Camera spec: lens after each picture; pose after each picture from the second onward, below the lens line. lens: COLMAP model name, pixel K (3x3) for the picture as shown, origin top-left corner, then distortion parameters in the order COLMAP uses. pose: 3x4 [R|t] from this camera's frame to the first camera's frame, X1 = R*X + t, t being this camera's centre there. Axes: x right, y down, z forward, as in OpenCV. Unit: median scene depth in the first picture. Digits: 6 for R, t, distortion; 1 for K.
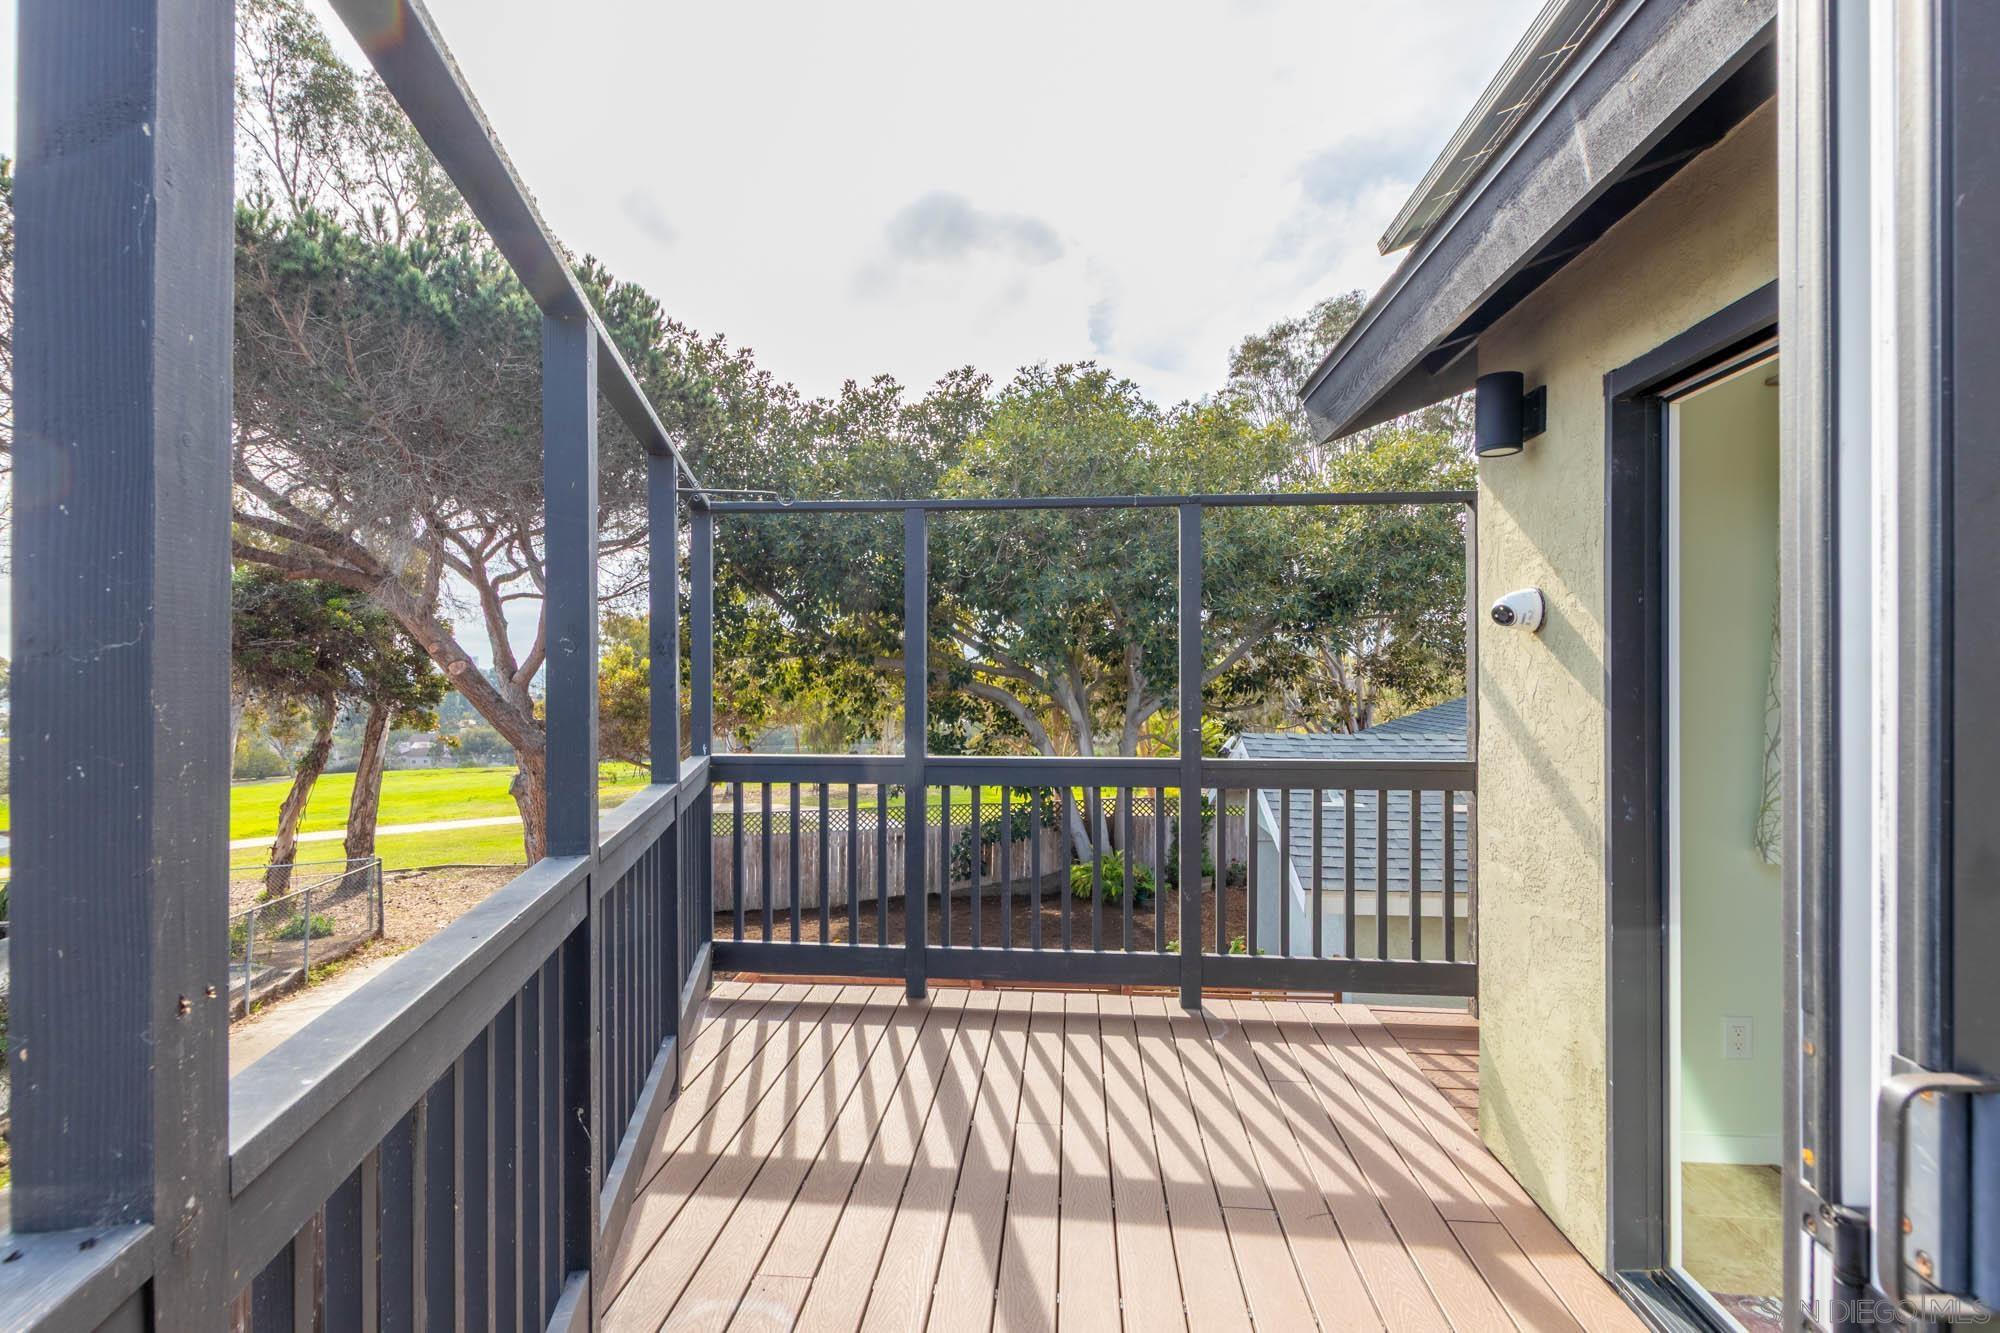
lens RADIAL K [[919.6, 0, 994.3], [0, 919.6, 673.1], [0, 0, 1]] dist [0.006961, -0.003067]
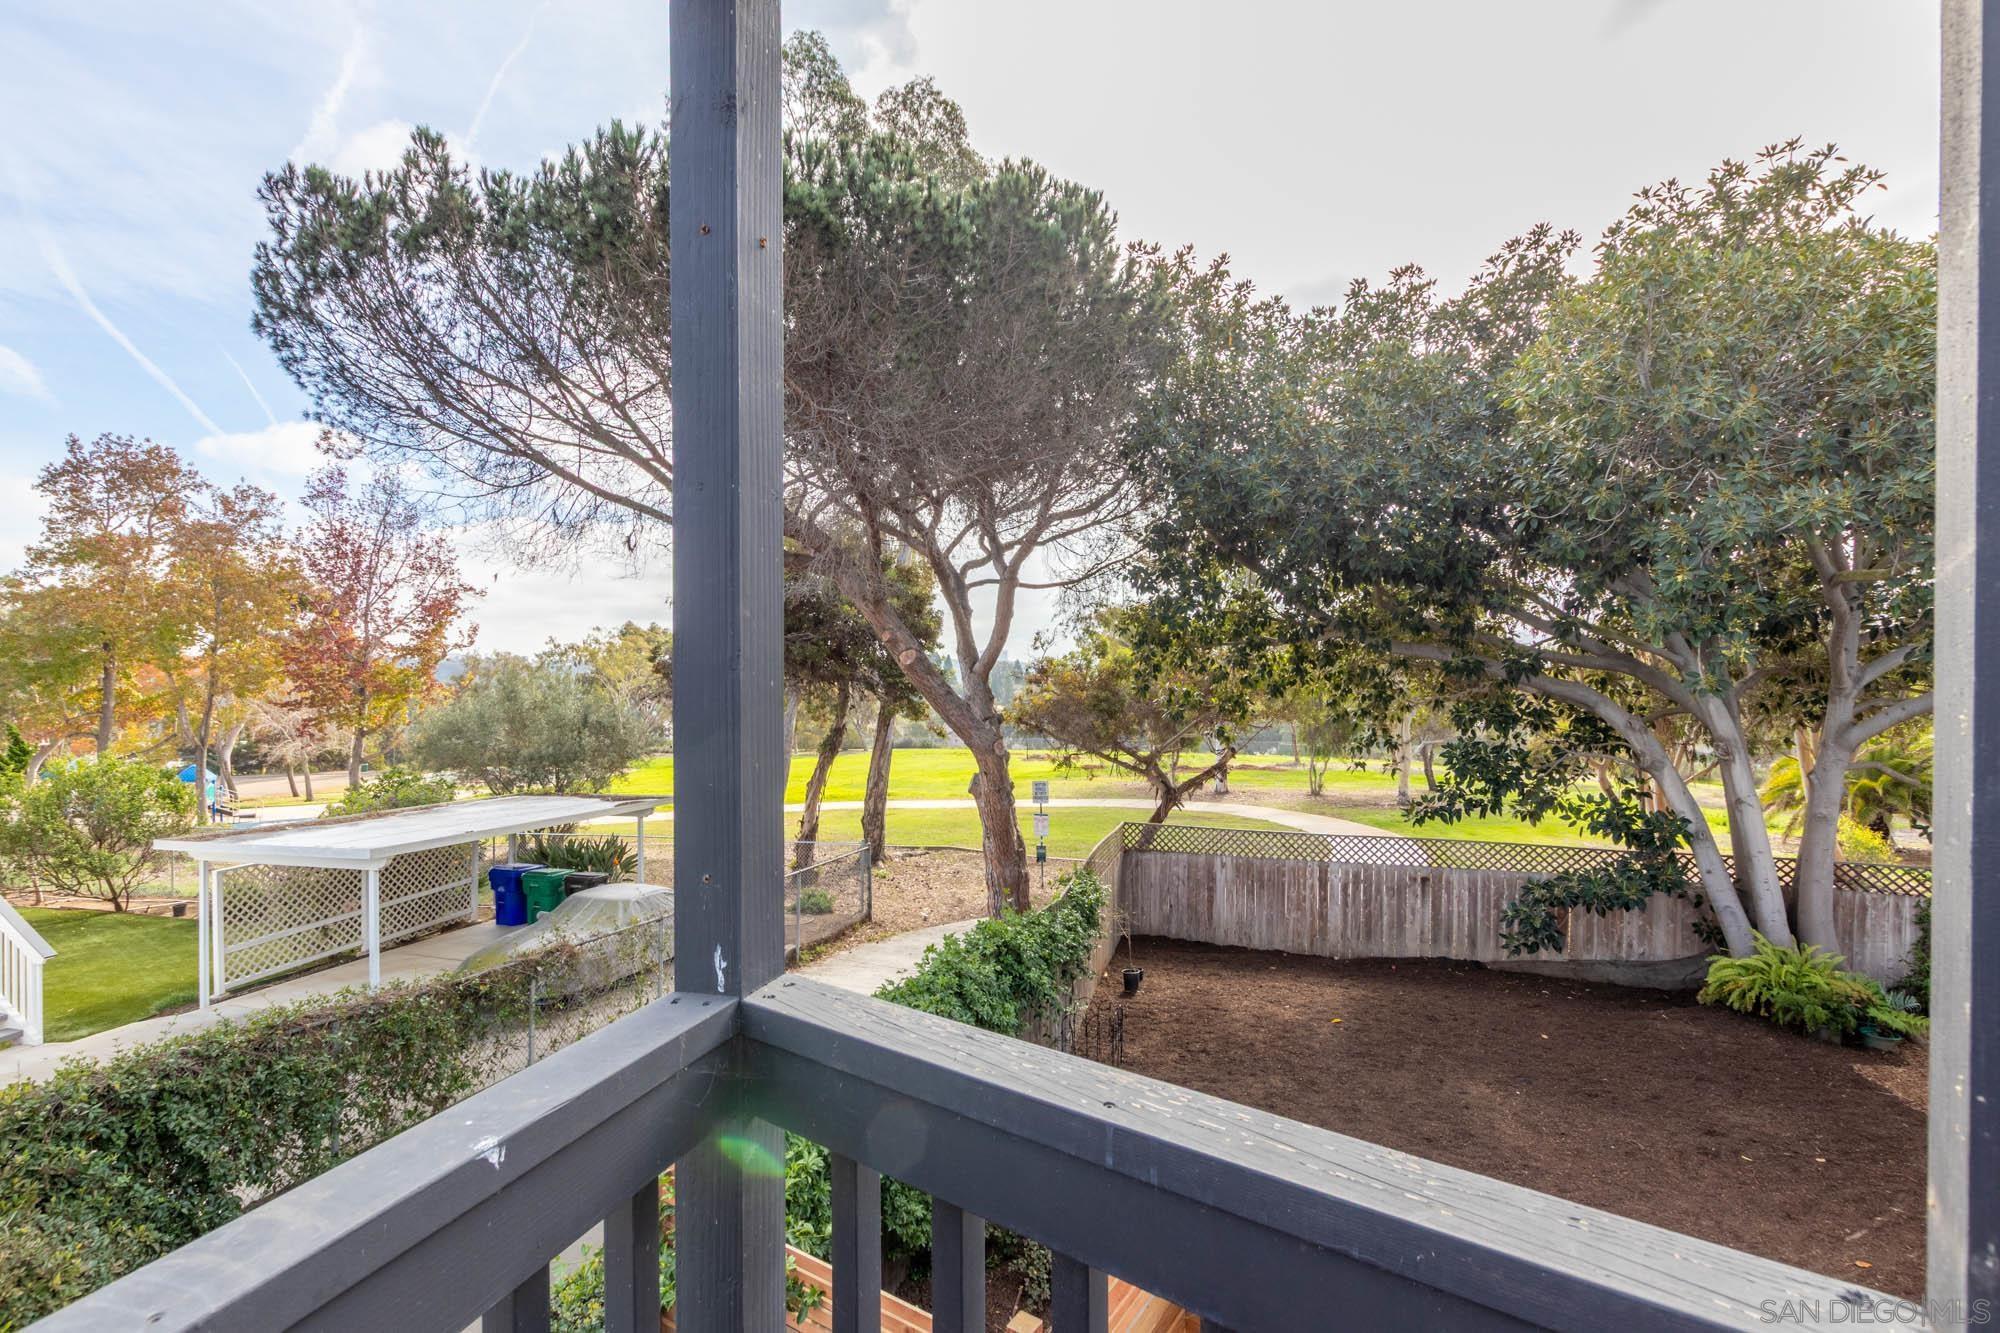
lens RADIAL K [[900.8, 0, 991.7], [0, 900.8, 673.4], [0, 0, 1]] dist [0.004700, 0.000307]
pose [[0.858333, 0.004931, -0.513069, -0.029929], [-0.000239, 0.999958, 0.009211, 0.001446], [0.513093, -0.007783, 0.858298, 0.184197]]
